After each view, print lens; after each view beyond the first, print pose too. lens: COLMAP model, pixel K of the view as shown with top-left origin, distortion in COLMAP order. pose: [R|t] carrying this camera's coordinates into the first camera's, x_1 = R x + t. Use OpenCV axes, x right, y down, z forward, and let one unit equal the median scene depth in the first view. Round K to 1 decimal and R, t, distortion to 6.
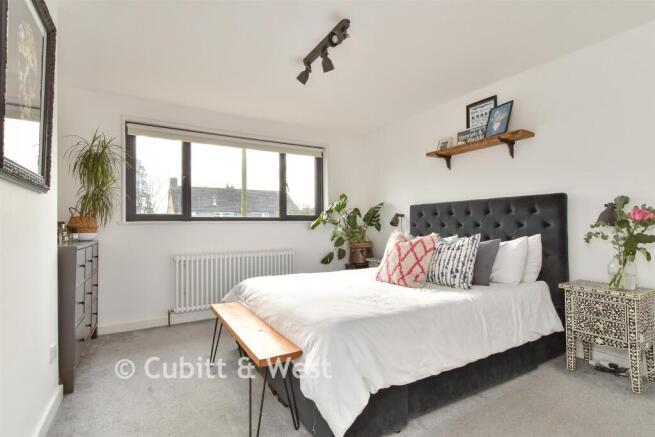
lens RADIAL K [[328.6, 0, 326.9], [0, 328.6, 215.3], [0, 0, 1]] dist [0.000872, -0.000303]
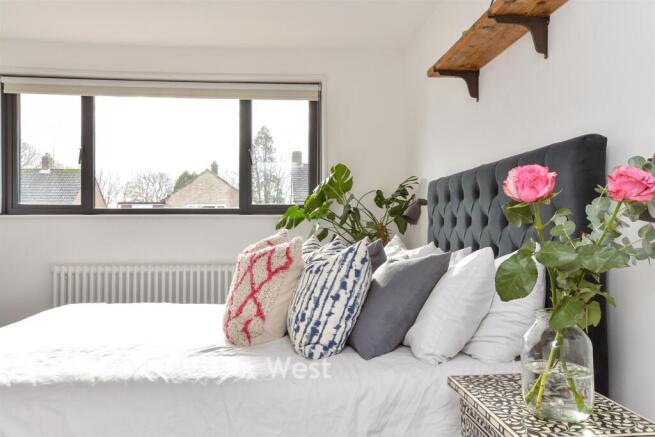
lens RADIAL K [[535.6, 0, 327.8], [0, 535.6, 222.6], [0, 0, 1]] dist [0.012724, 0.001658]
pose [[0.904838, 0.001619, -0.425753, 0.512280], [0.010444, 0.999607, 0.025996, 0.011113], [0.425628, -0.027968, 0.904466, 0.229742]]
